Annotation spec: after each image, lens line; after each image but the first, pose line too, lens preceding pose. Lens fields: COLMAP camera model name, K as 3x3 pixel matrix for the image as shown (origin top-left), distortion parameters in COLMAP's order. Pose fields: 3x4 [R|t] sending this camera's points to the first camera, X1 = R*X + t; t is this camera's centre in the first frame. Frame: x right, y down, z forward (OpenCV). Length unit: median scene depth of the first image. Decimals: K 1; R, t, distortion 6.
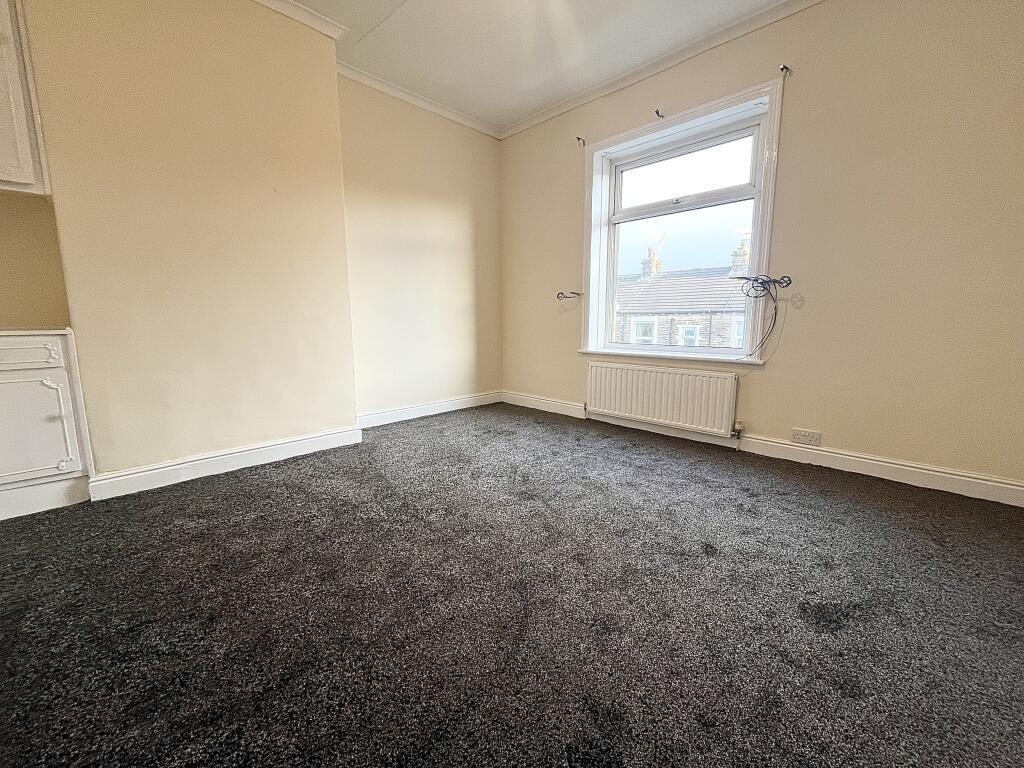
lens RADIAL K [[411.3, 0, 513.2], [0, 411.3, 379.6], [0, 0, 1]] dist [0.000681, -0.000018]
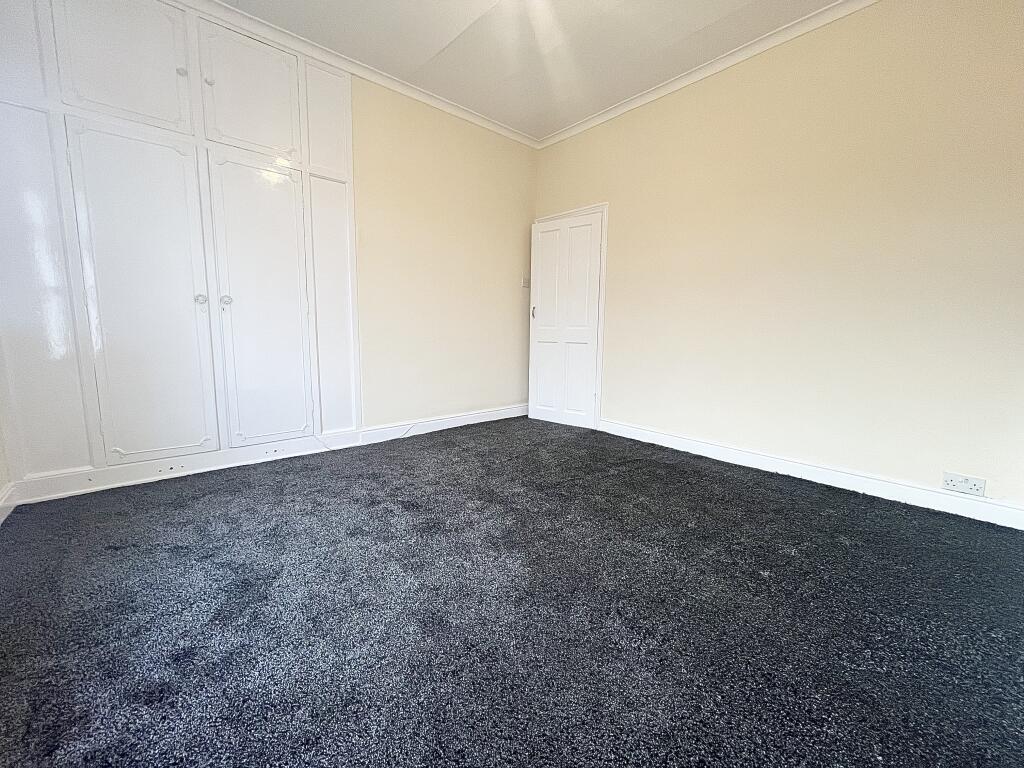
lens RADIAL K [[411.3, 0, 513.2], [0, 411.3, 379.6], [0, 0, 1]] dist [0.000681, -0.000018]
pose [[-0.997341, -0.020475, 0.069937, -0.023950], [-0.000698, 0.962359, 0.271781, -0.181528], [-0.072869, 0.271009, -0.959815, 1.176100]]
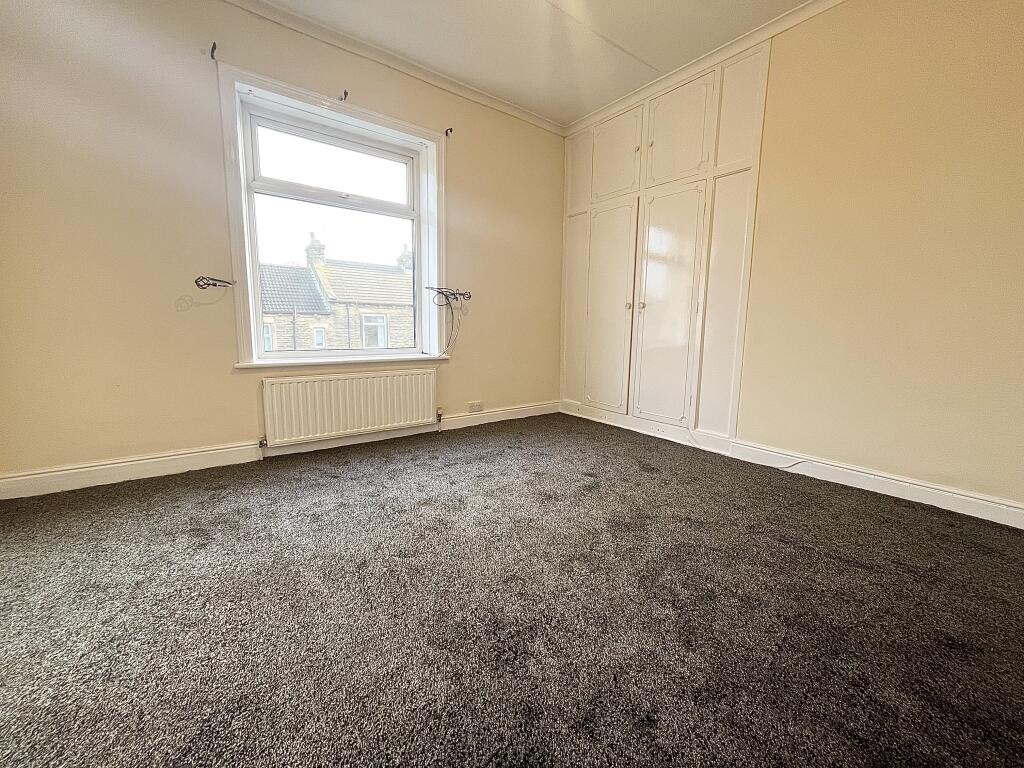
lens RADIAL K [[411.3, 0, 513.2], [0, 411.3, 379.6], [0, 0, 1]] dist [0.000681, -0.000018]
pose [[0.135073, -0.127575, 0.982588, -0.557626], [0.129864, 0.985401, 0.110089, -0.078355], [-0.982288, 0.112732, 0.149669, 0.559919]]
